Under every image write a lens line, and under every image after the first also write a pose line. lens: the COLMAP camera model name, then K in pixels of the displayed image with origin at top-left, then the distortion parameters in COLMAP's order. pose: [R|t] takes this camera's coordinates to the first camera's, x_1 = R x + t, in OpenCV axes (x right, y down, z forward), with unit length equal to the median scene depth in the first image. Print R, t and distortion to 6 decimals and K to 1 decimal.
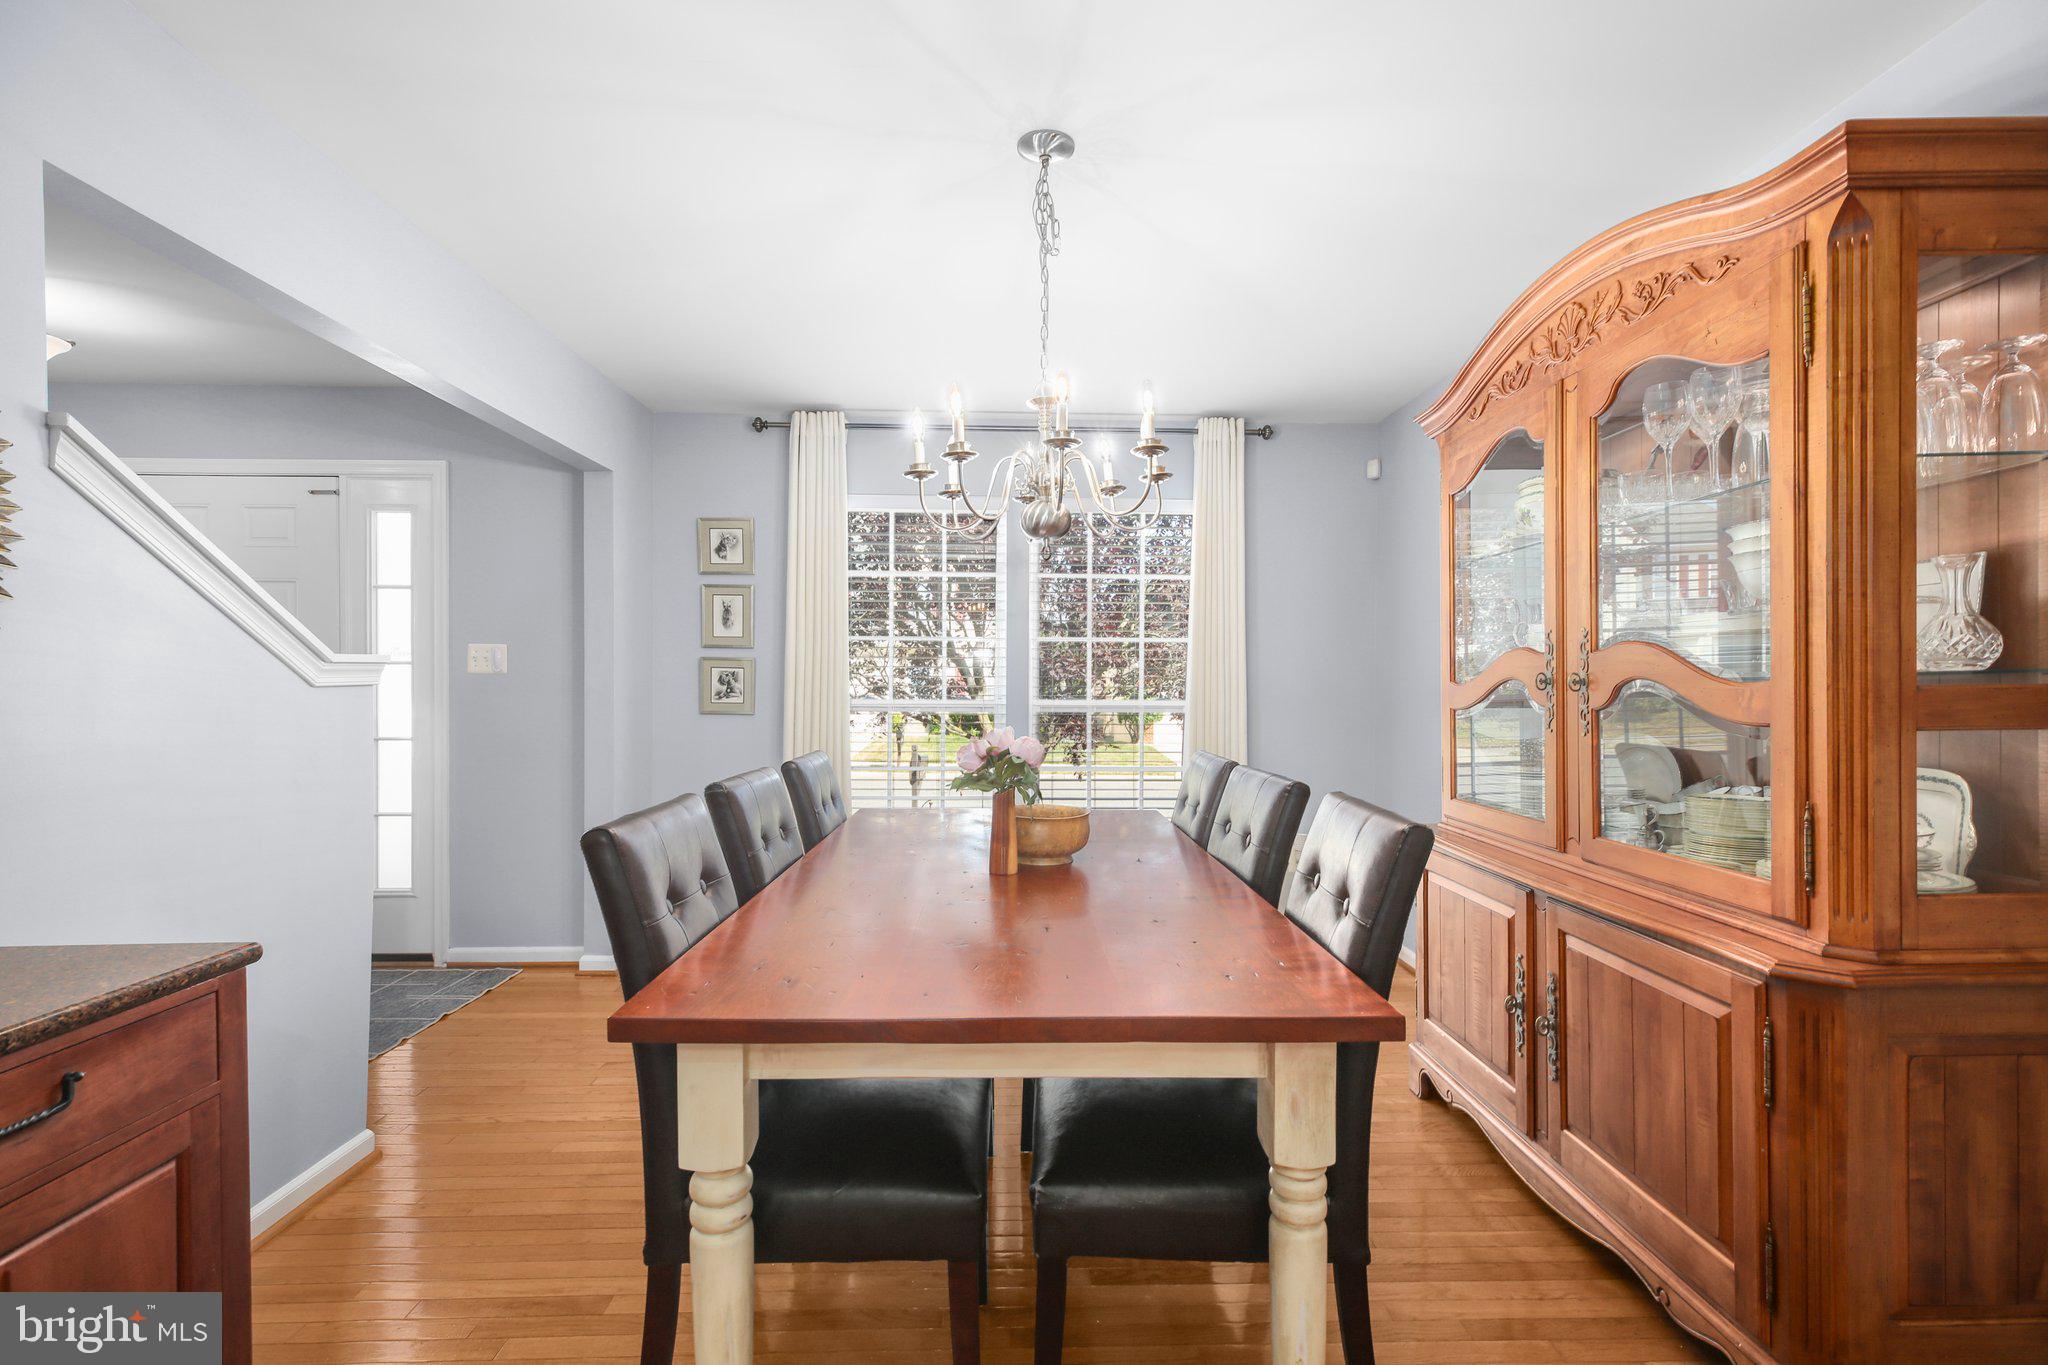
lens RADIAL K [[930.7, 0, 1022.9], [0, 930.7, 685.3], [0, 0, 1]] dist [0.002826, 0.000550]
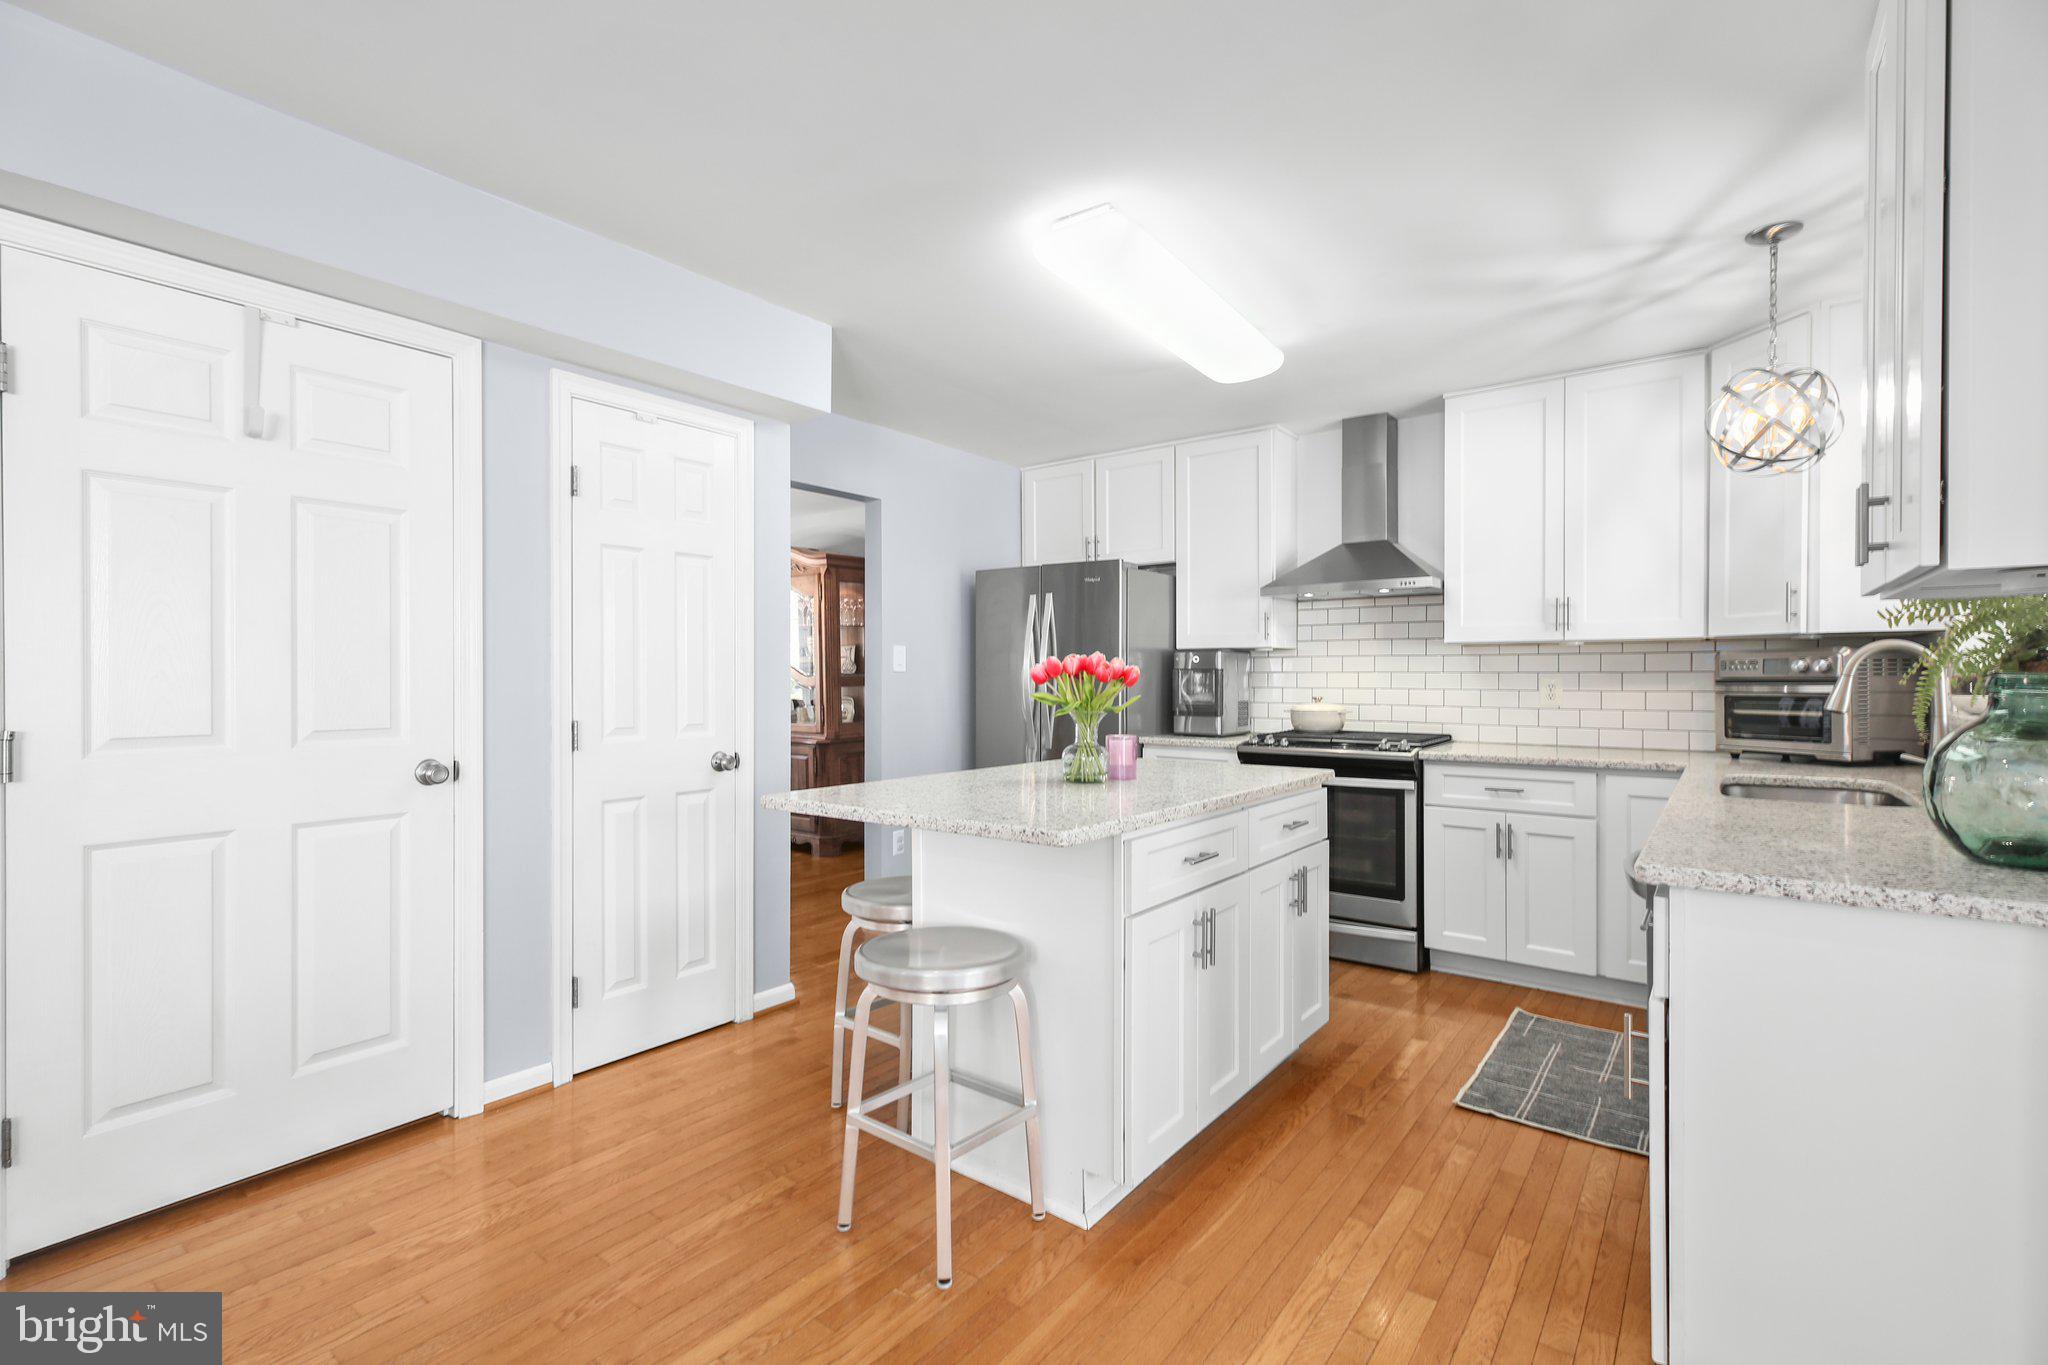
lens RADIAL K [[930.7, 0, 1013.8], [0, 930.7, 680.4], [0, 0, 1]] dist [0.002826, 0.000550]
pose [[0.630259, -0.003622, 0.776377, -1.945566], [0.012846, 0.999901, -0.005763, 0.053852], [-0.776279, 0.013606, 0.630243, -2.406801]]
